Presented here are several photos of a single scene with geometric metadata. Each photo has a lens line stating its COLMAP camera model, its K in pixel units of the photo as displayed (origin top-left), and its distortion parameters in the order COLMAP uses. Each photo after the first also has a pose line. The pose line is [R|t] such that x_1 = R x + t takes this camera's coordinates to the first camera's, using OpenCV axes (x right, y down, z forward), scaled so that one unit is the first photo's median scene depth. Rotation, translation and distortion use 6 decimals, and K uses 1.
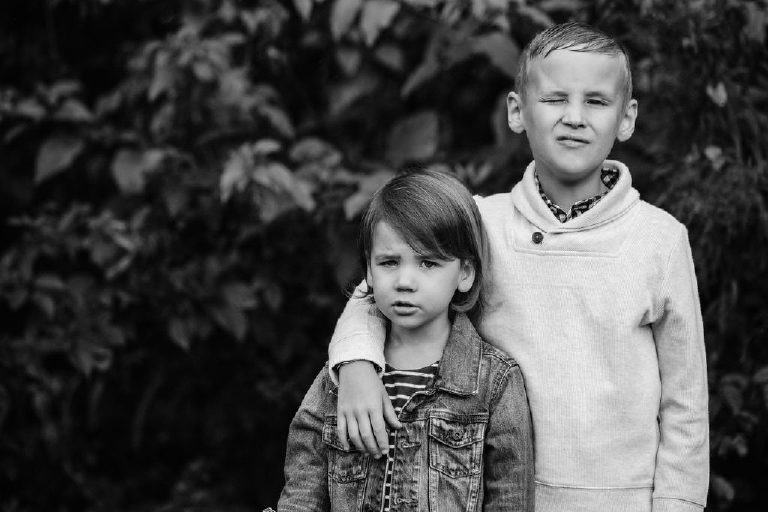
lens RADIAL K [[2597.2, 0, 385.5], [0, 2597.2, 255.9], [0, 0, 1]] dist [0.003508, 0.000000]
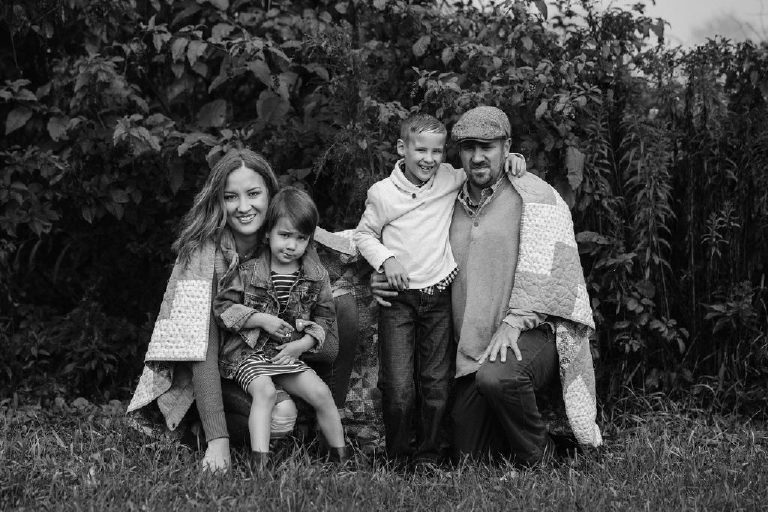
lens RADIAL K [[2259.9, 0, 383.8], [0, 2259.9, 253.9], [0, 0, 1]] dist [-0.083903, 0.000000]
pose [[0.995863, 0.018266, 0.089009, -0.010169], [-0.019760, 0.999678, 0.015936, 0.027537], [-0.088689, -0.017628, 0.995903, -0.651760]]
